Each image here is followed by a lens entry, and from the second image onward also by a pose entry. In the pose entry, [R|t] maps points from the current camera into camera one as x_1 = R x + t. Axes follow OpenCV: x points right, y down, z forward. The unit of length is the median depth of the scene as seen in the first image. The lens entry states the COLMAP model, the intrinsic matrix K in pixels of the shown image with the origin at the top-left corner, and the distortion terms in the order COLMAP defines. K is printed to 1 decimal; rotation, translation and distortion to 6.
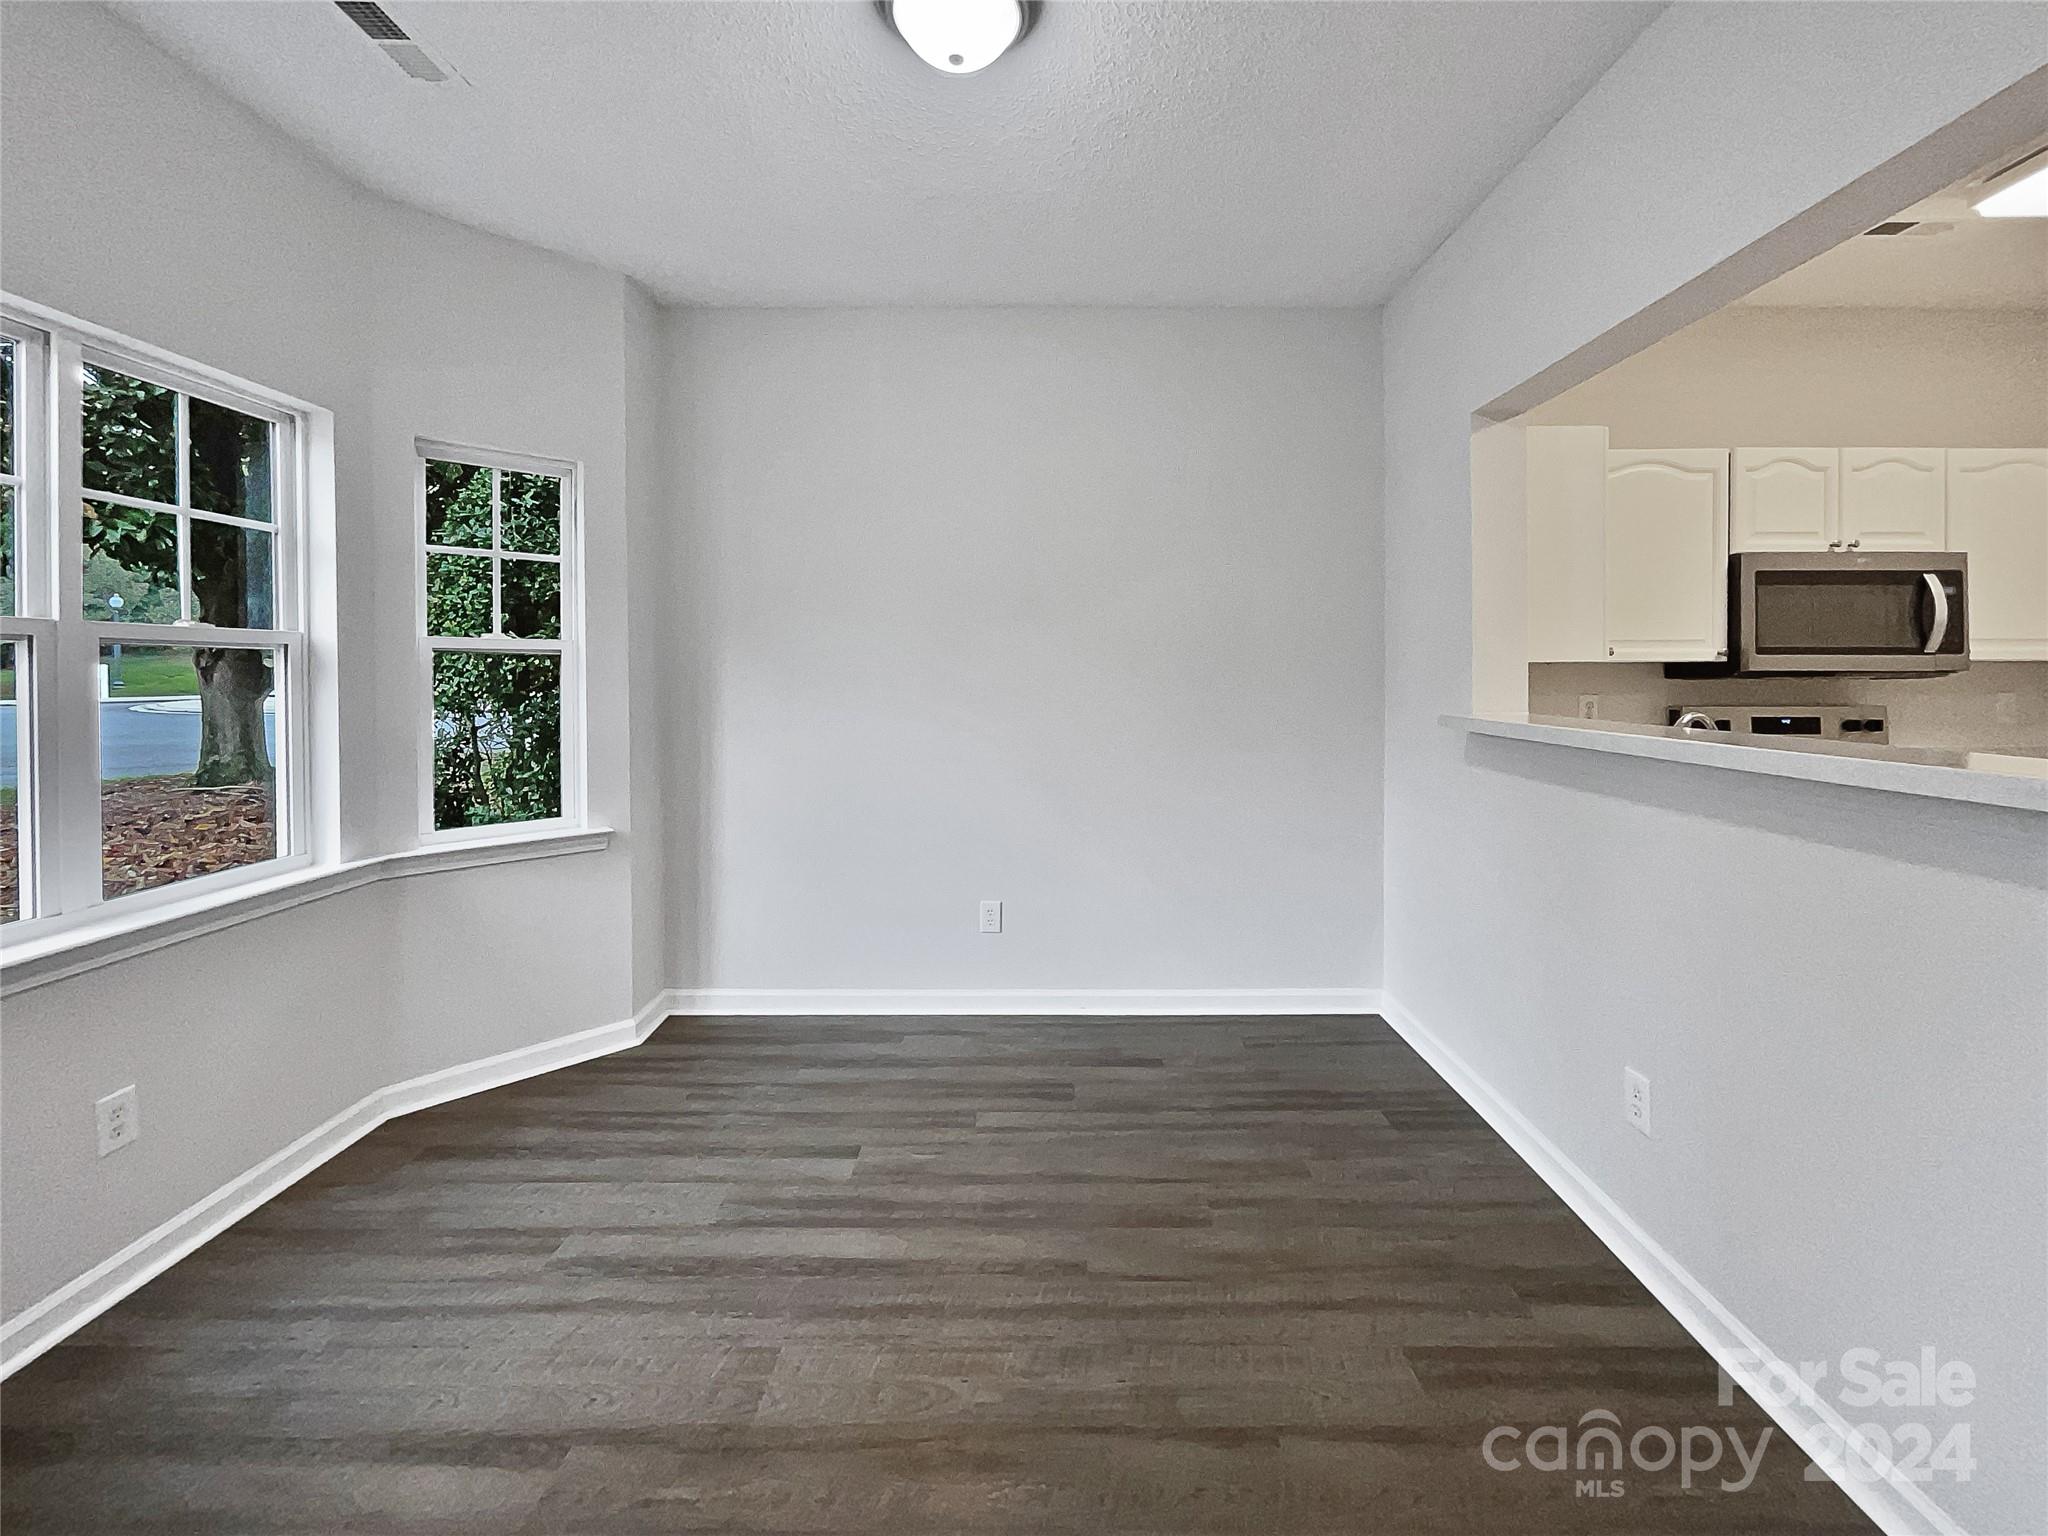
lens RADIAL K [[850.2, 0, 1031.5], [0, 850.2, 689.2], [0, 0, 1]] dist [-0.007555, 0.002897]
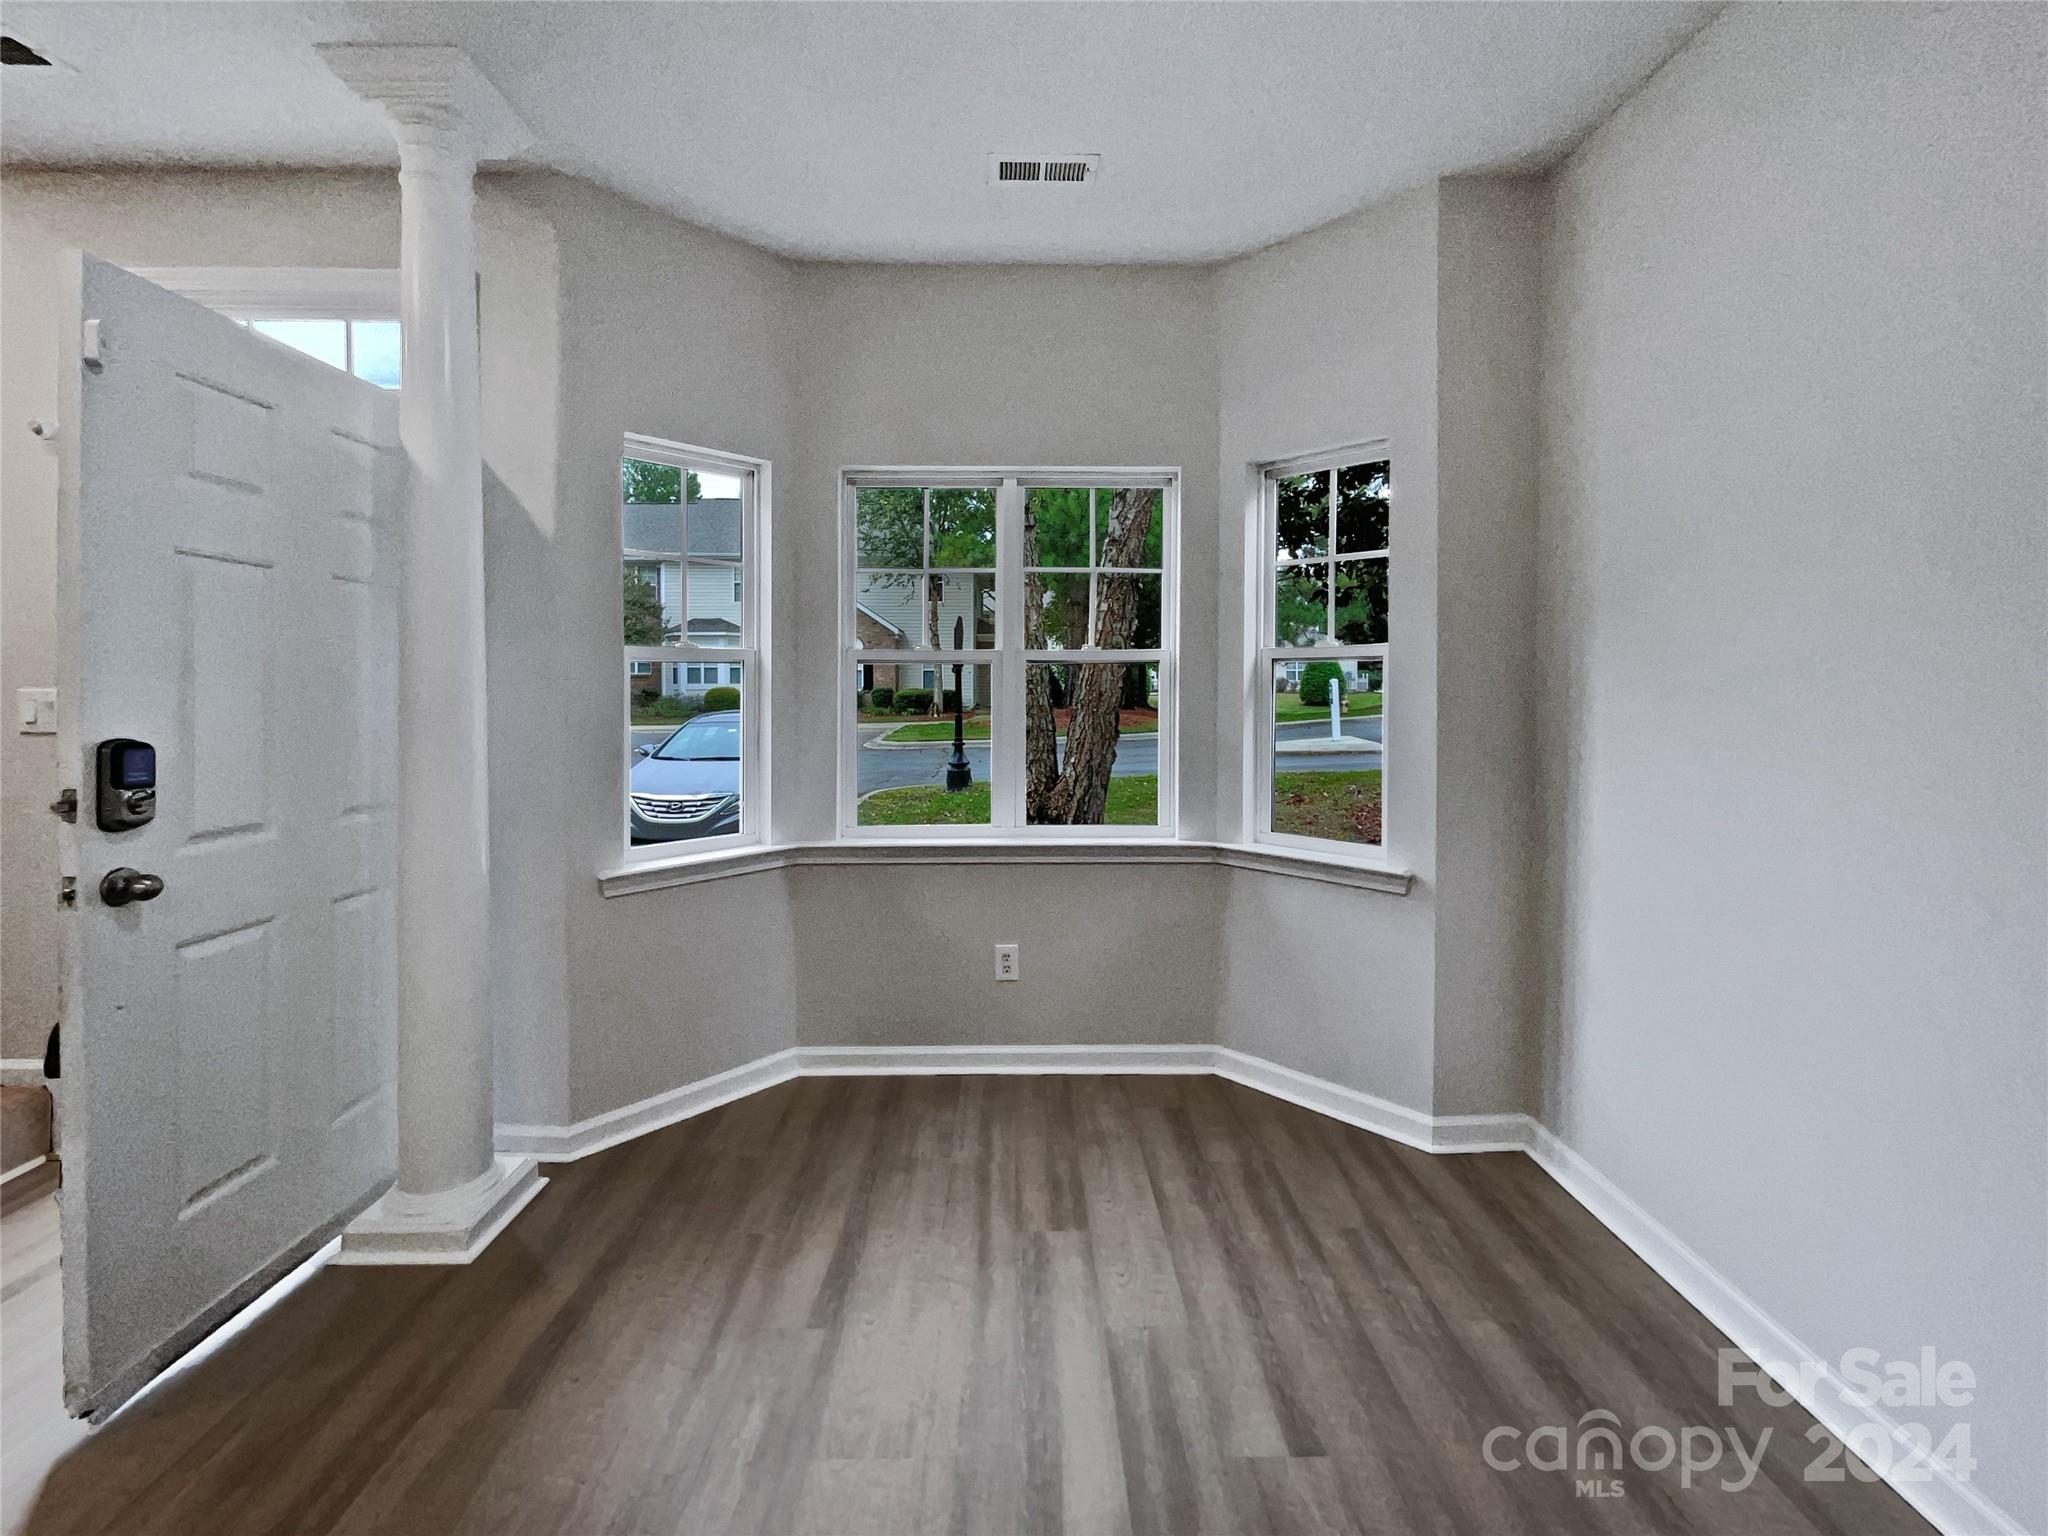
lens RADIAL K [[850.2, 0, 1030.1], [0, 850.2, 696.5], [0, 0, 1]] dist [-0.007555, 0.002897]
pose [[0.026943, 0.009082, -0.999596, 0.327148], [-0.023319, 0.999692, 0.008454, -0.003167], [0.999365, 0.023082, 0.027146, 0.631226]]
